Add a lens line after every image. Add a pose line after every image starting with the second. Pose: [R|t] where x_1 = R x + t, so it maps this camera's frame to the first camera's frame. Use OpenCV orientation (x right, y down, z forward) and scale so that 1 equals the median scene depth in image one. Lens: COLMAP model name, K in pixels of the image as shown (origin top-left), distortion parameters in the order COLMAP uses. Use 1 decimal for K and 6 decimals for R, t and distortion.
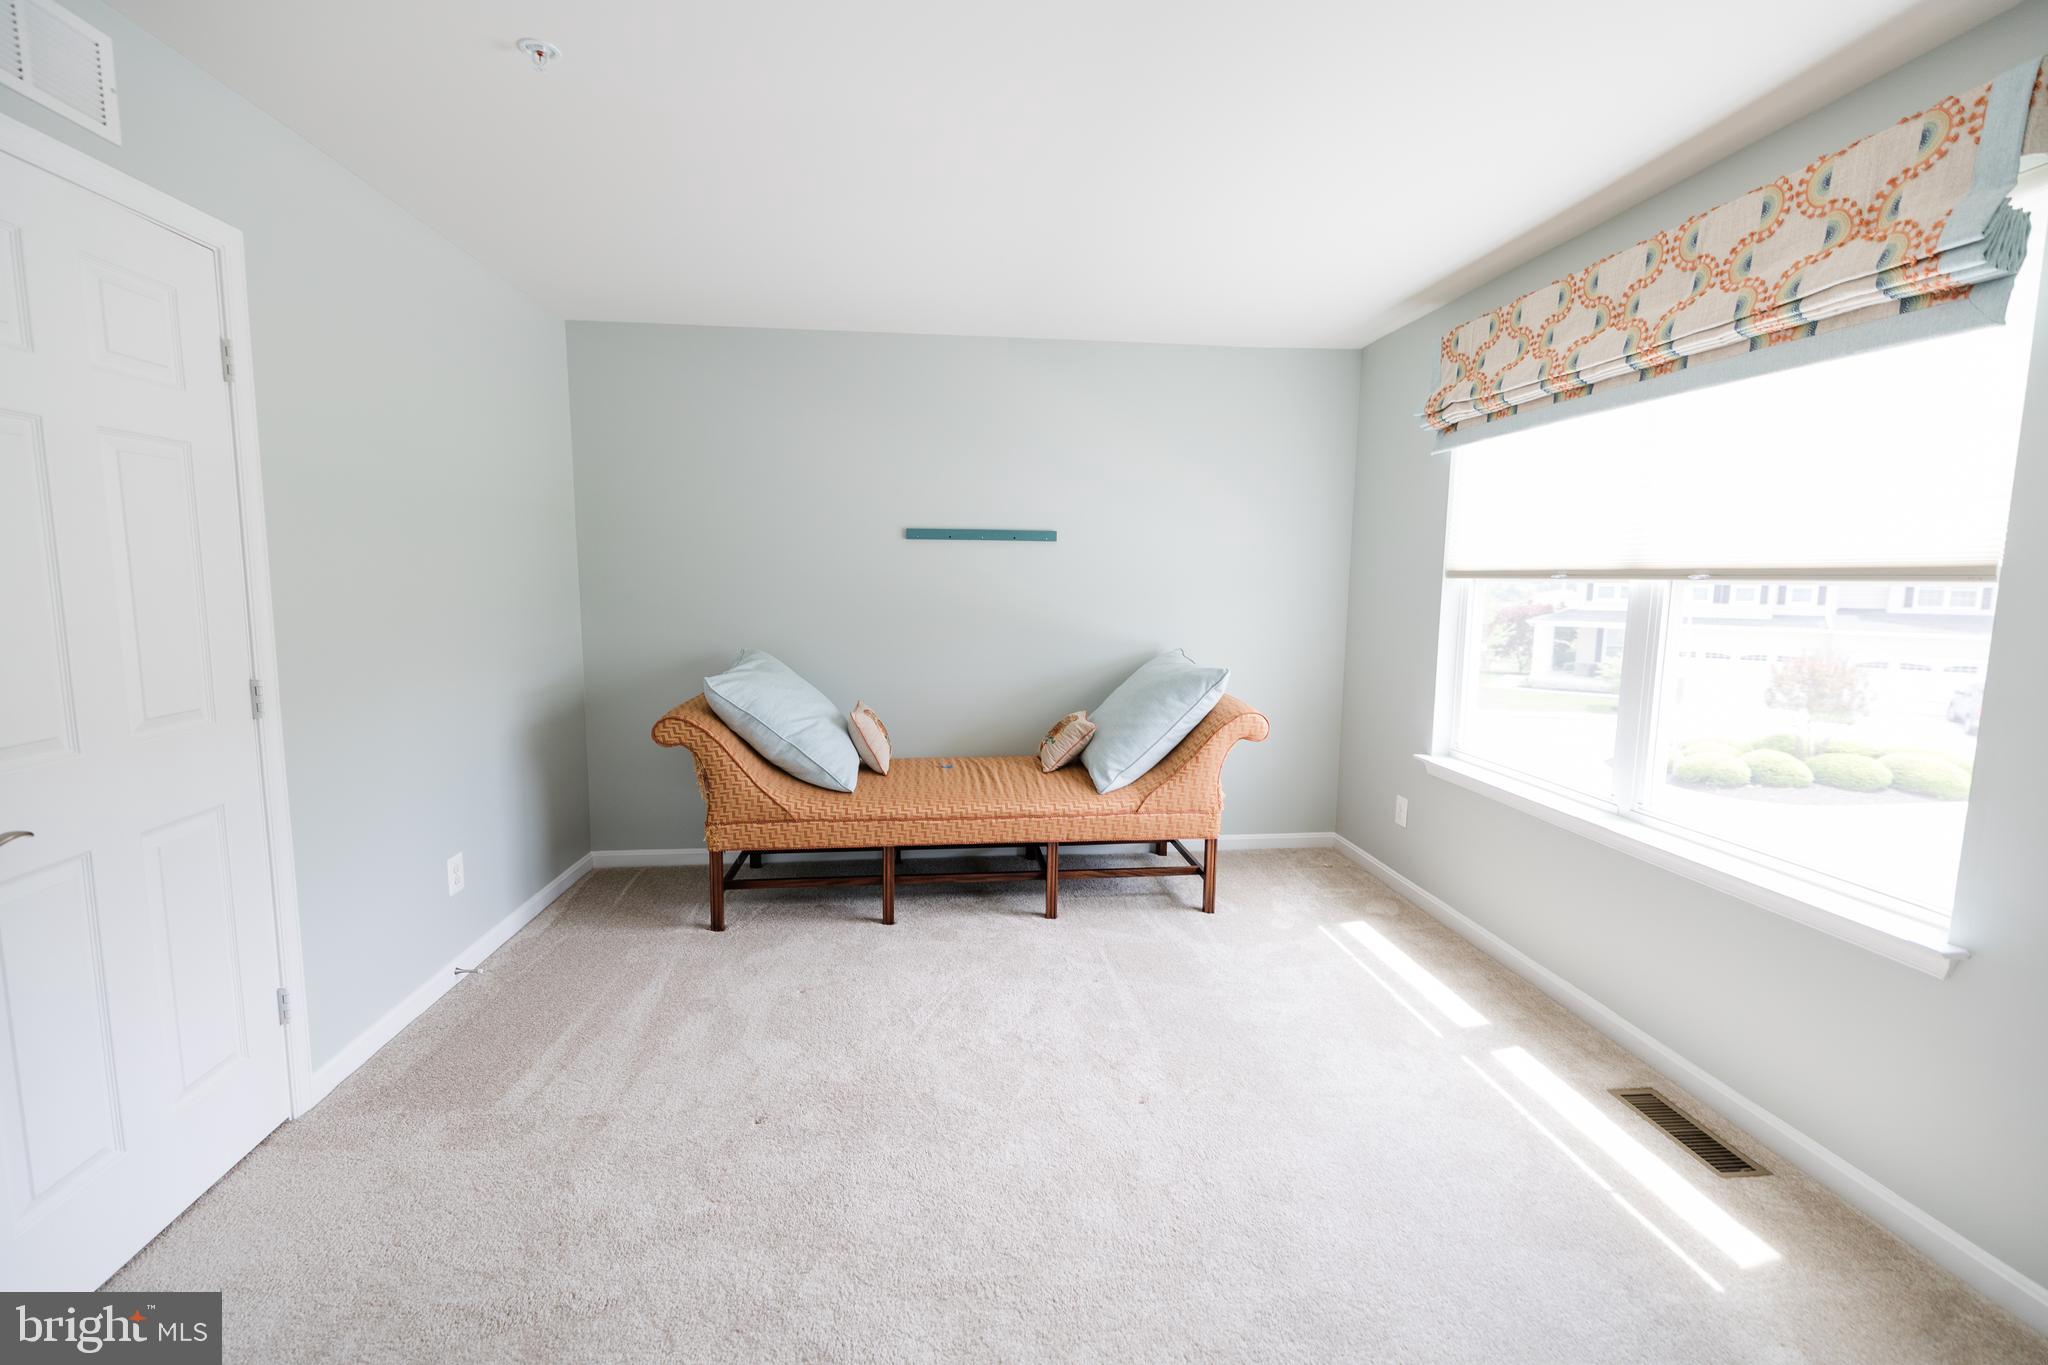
lens RADIAL K [[856.1, 0, 1022.8], [0, 856.1, 675.4], [0, 0, 1]] dist [0.000172, -0.000504]
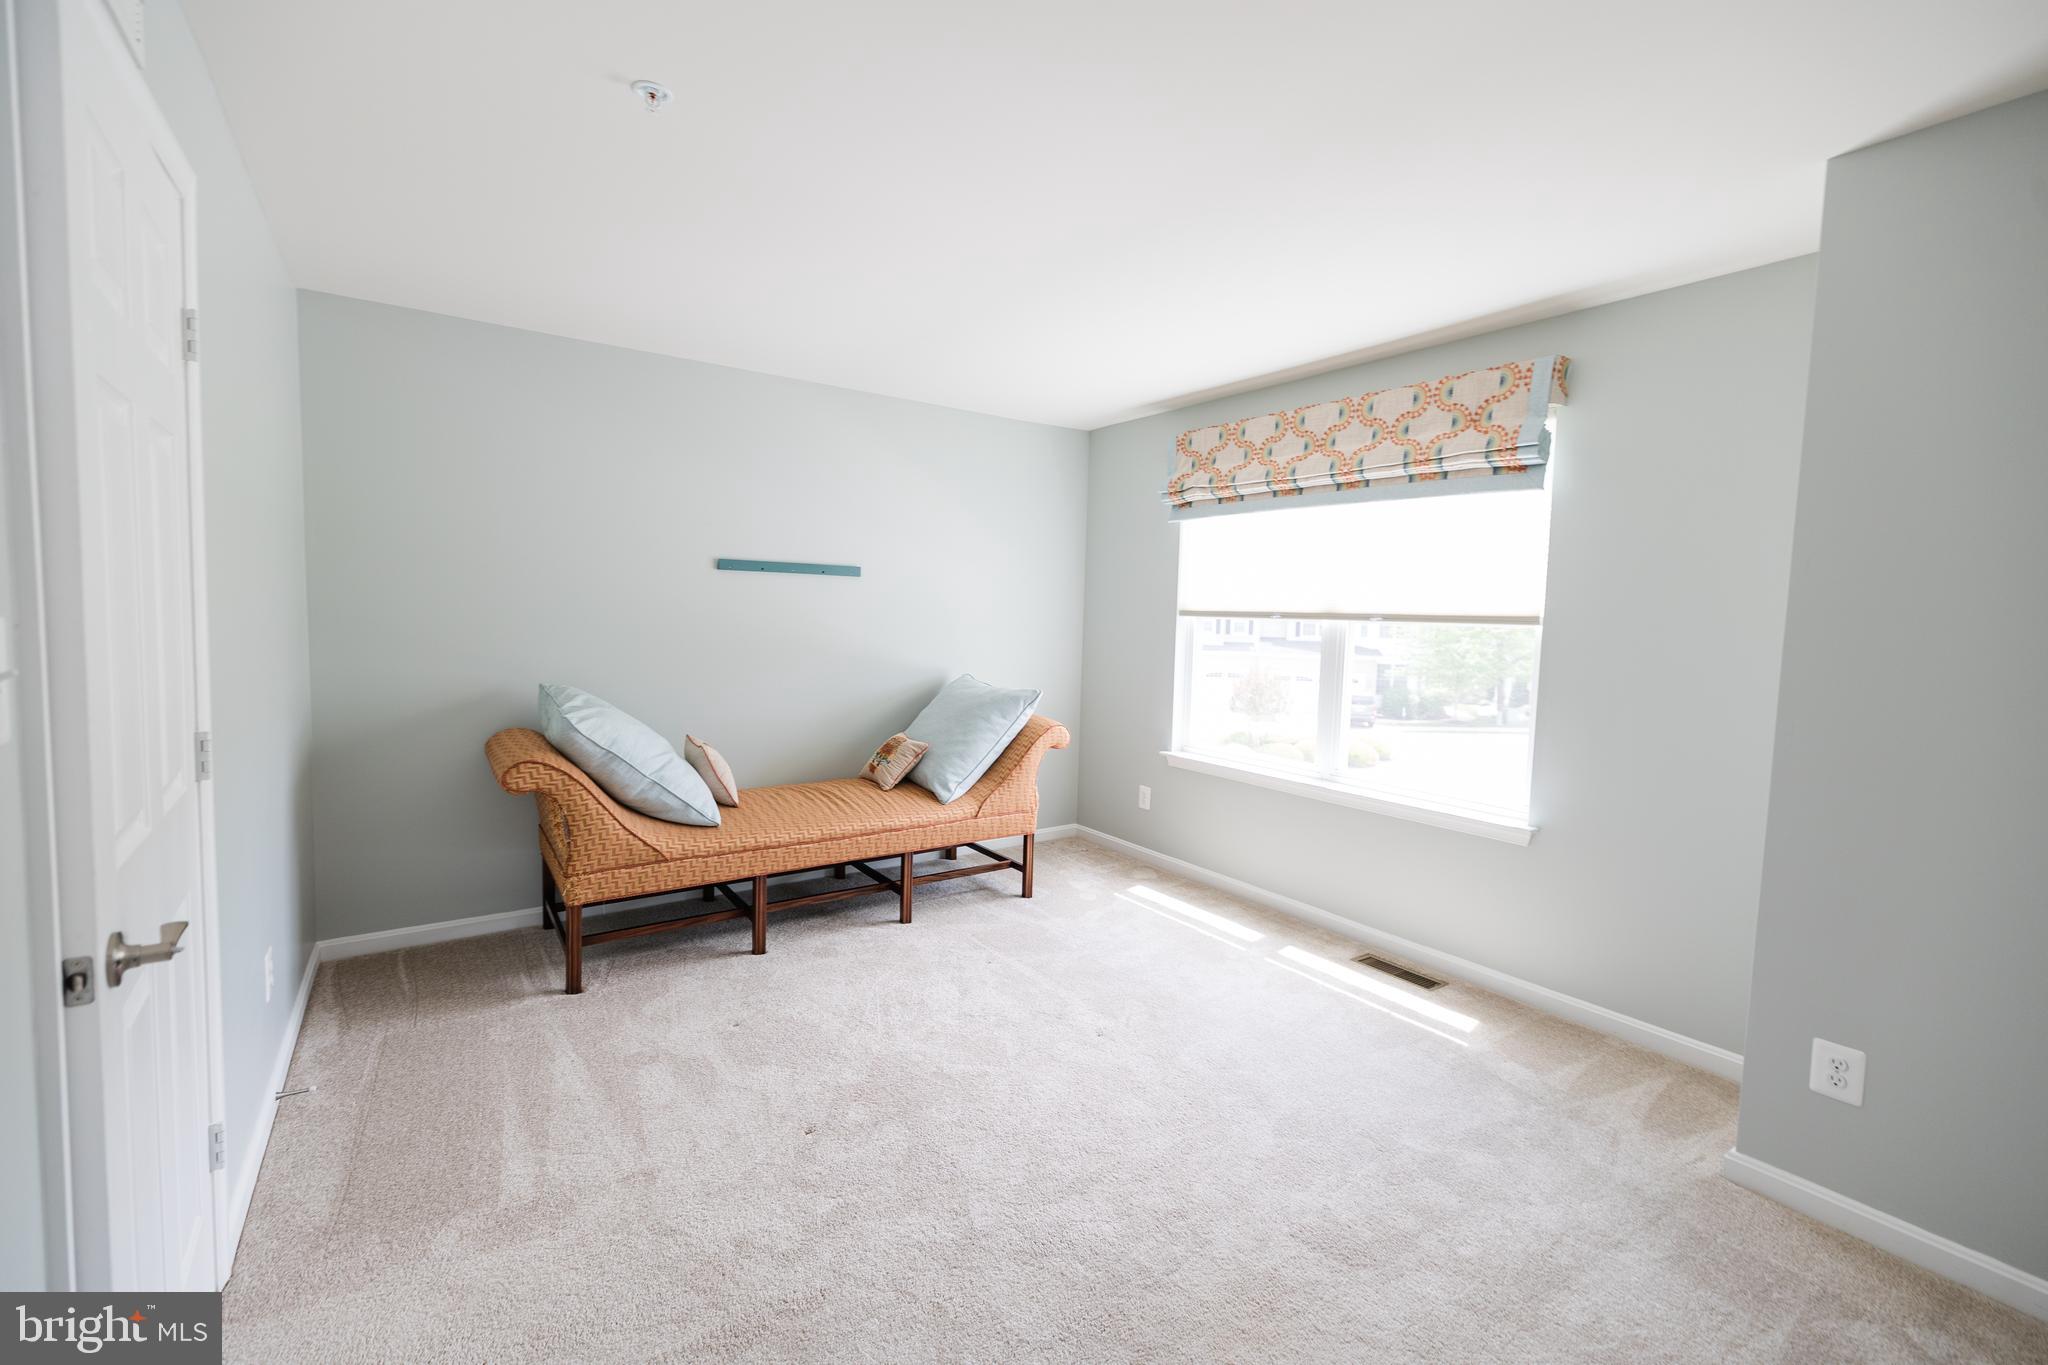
lens RADIAL K [[857.7, 0, 1023.5], [0, 857.7, 675.5], [0, 0, 1]] dist [0.001861, -0.000028]
pose [[0.875013, -0.021892, 0.483604, -0.387572], [0.037950, 0.999005, -0.023440, 0.000251], [-0.482609, 0.038863, 0.874973, -0.042796]]
